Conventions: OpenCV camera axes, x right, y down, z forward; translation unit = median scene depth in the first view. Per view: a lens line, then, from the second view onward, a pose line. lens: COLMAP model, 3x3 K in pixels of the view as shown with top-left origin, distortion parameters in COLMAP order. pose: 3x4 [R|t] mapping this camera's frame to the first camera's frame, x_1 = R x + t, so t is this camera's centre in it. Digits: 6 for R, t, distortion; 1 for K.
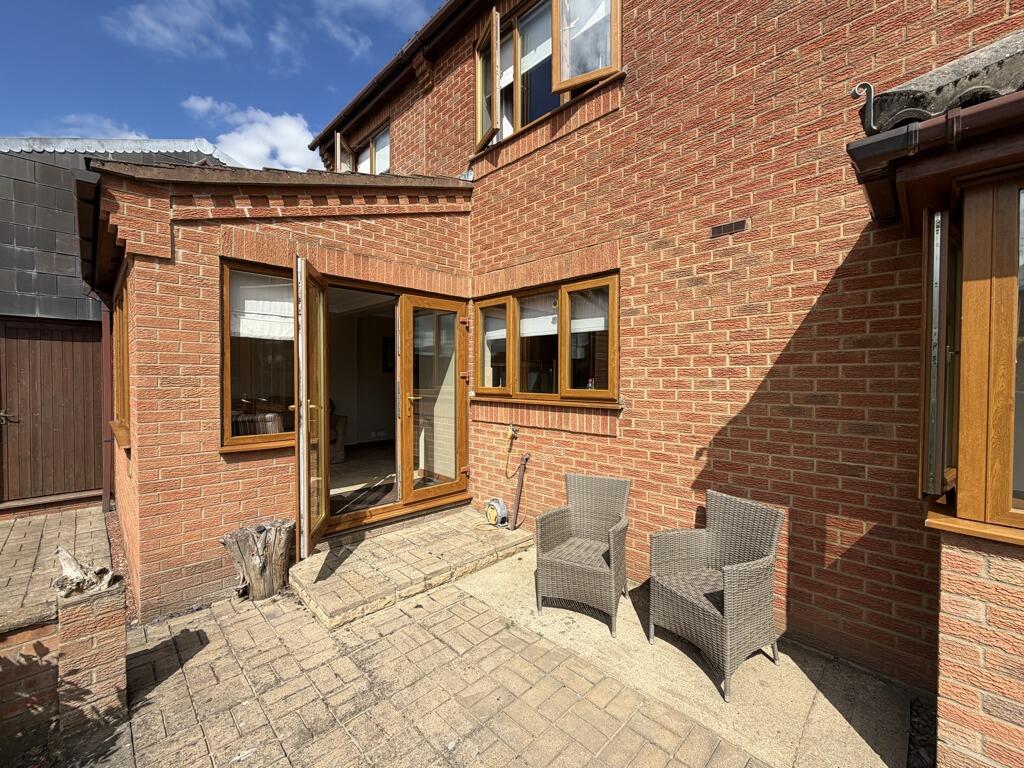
lens RADIAL K [[424.2, 0, 515.7], [0, 424.2, 385.5], [0, 0, 1]] dist [-0.001024, 0.000346]
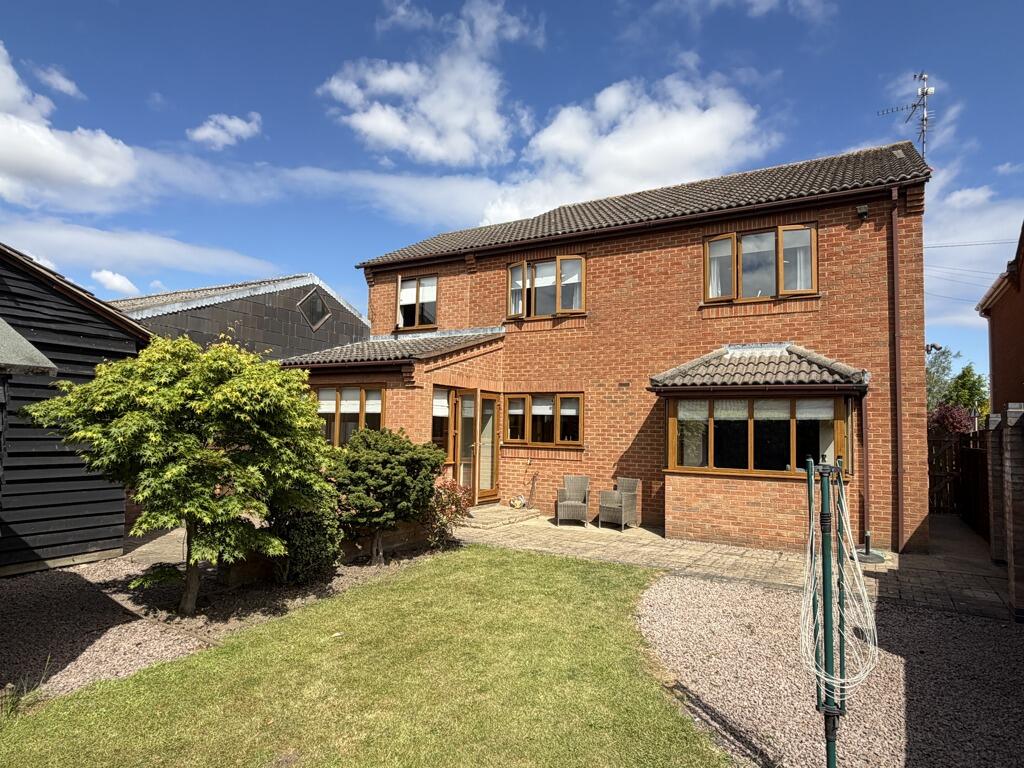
lens RADIAL K [[612.6, 0, 513.3], [0, 612.6, 387.8], [0, 0, 1]] dist [0.000983, 0.000100]
pose [[0.965679, 0.037263, 0.257051, -1.020528], [-0.015094, 0.996034, -0.087686, 0.018877], [-0.259299, 0.080797, 0.962411, -2.215117]]
